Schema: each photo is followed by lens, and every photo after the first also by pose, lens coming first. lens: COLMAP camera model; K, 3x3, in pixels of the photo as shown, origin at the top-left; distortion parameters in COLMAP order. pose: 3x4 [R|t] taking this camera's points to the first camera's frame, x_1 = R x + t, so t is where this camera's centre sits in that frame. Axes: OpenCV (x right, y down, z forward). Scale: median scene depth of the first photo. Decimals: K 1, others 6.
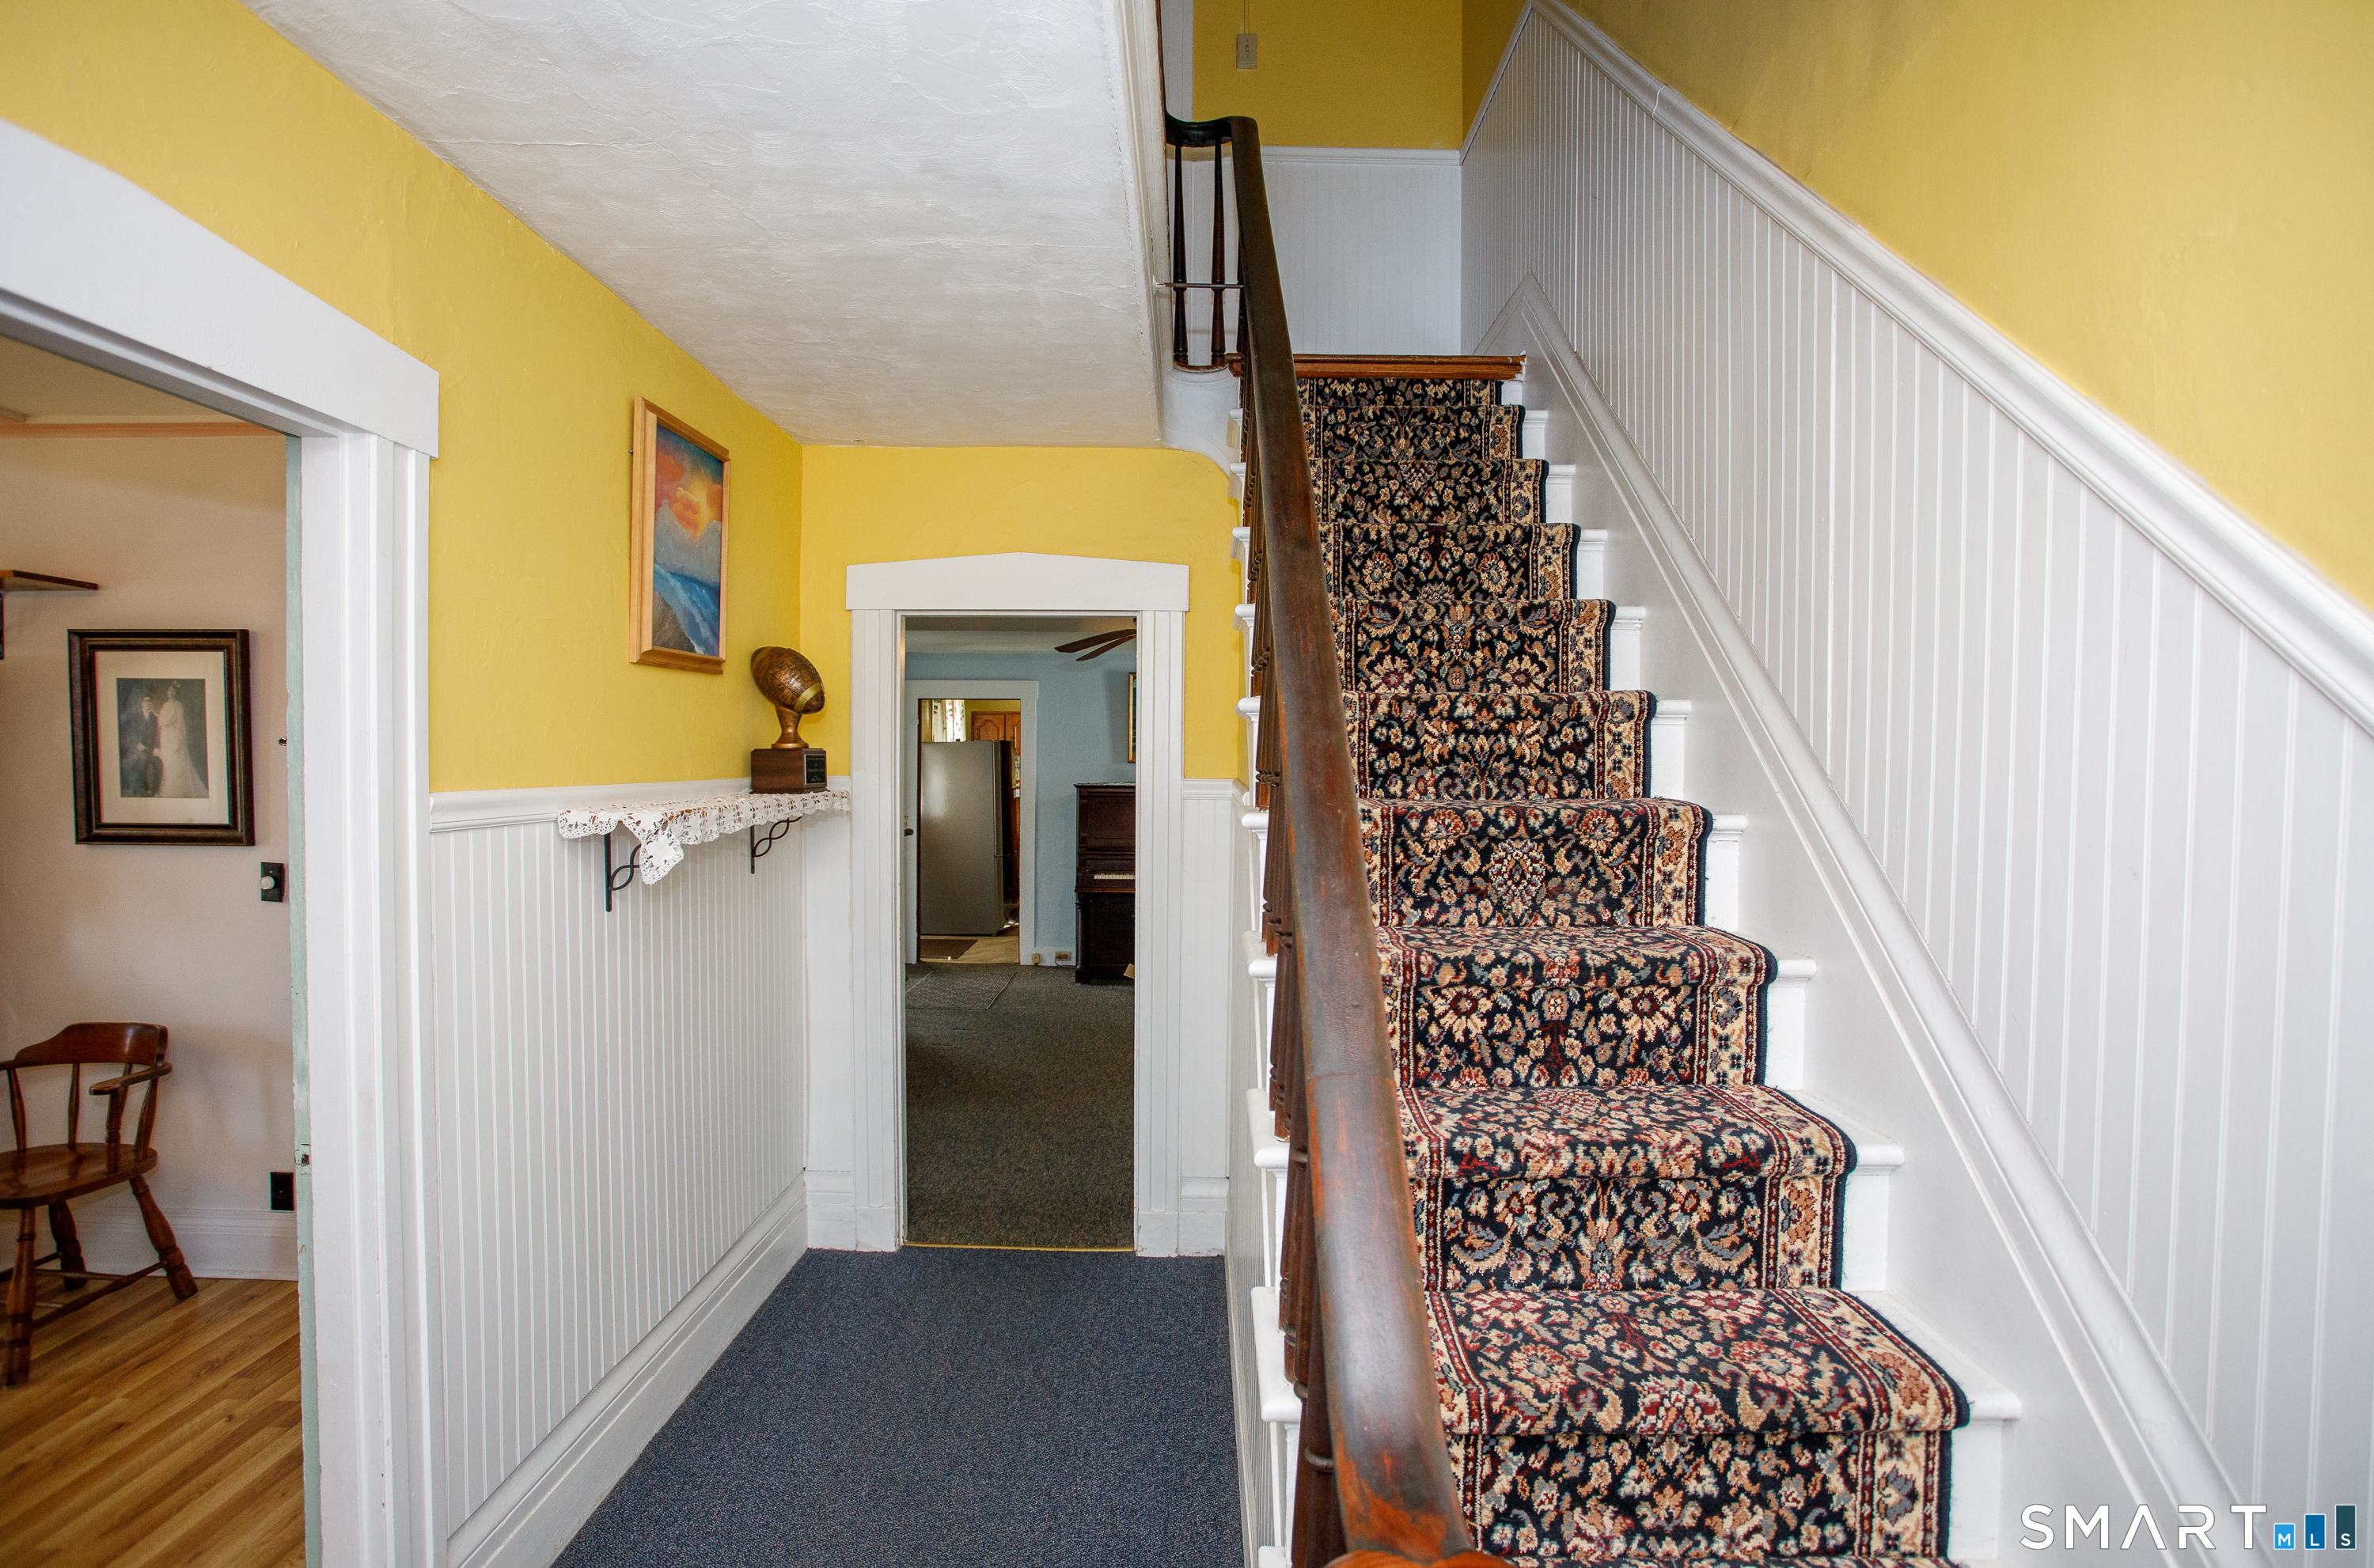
lens RADIAL K [[1163.0, 0, 1182.6], [0, 1163.0, 779.6], [0, 0, 1]] dist [-0.036204, 0.002899]
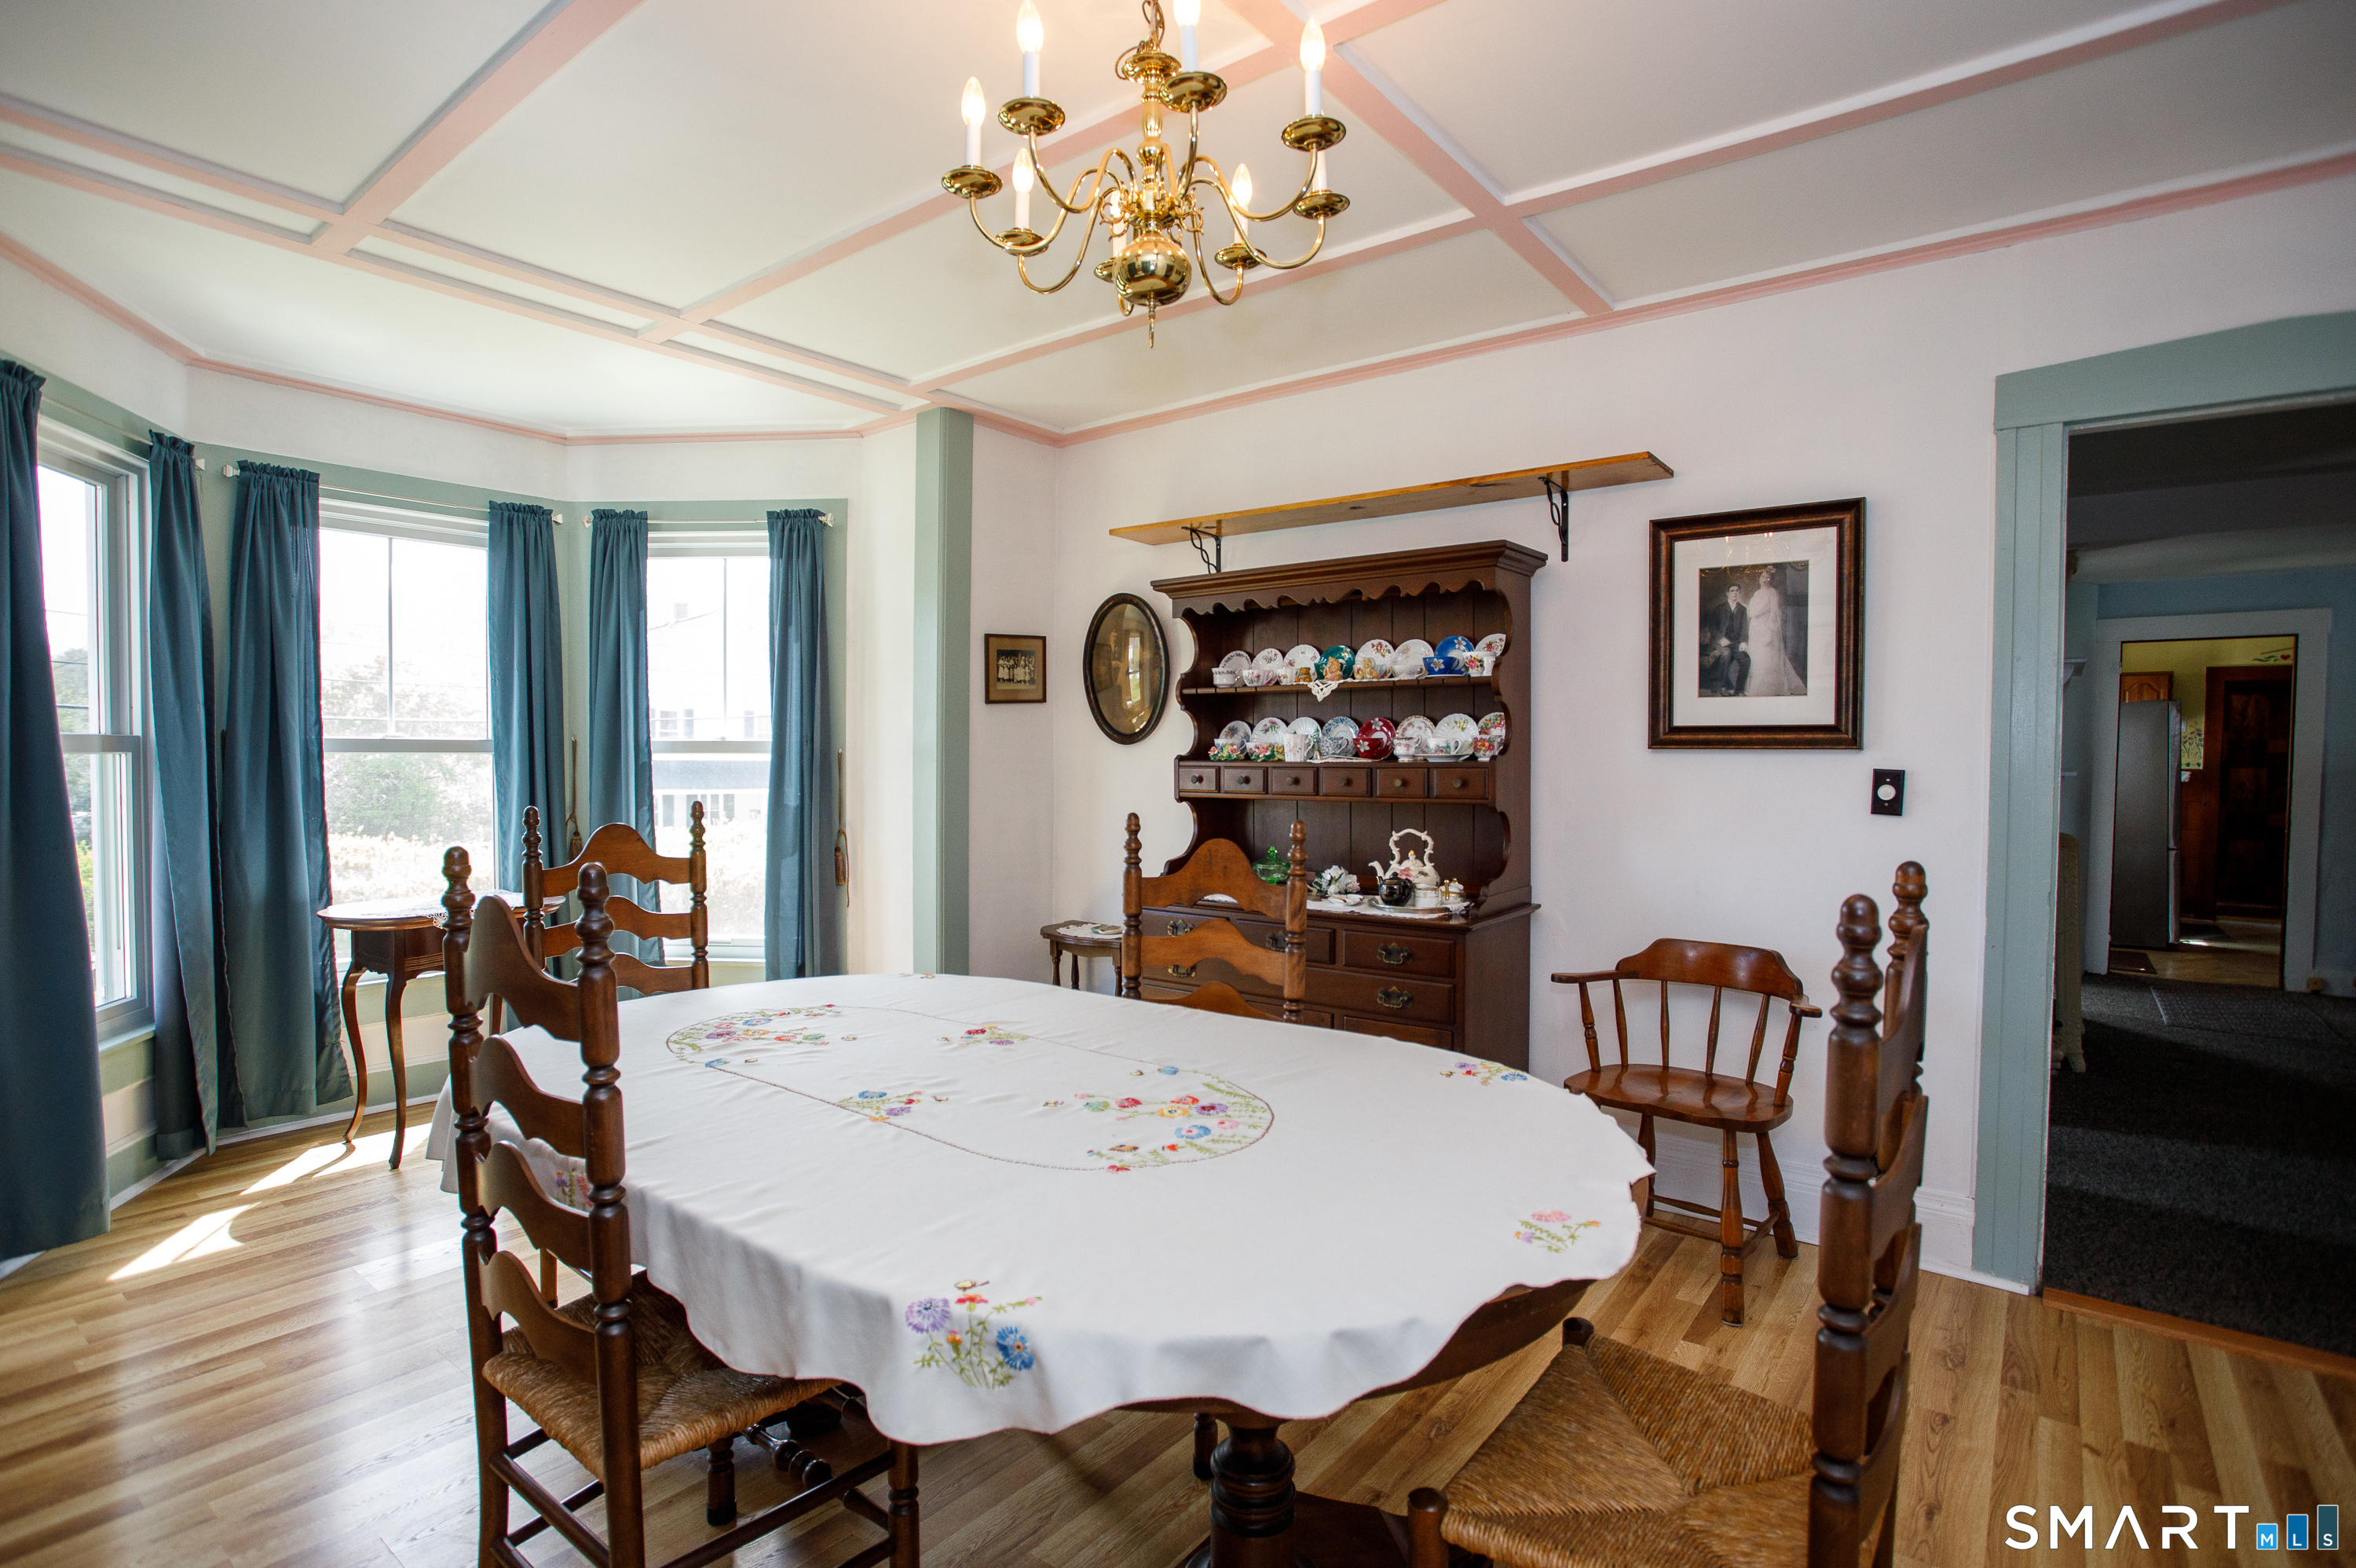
lens RADIAL K [[1154.3, 0, 1174.8], [0, 1154.3, 791.7], [0, 0, 1]] dist [-0.036204, 0.002899]
pose [[0.800465, 0.014931, -0.599193, -0.722068], [-0.013075, 0.999887, 0.007449, 0.091430], [0.599236, 0.001872, 0.800570, -0.007474]]
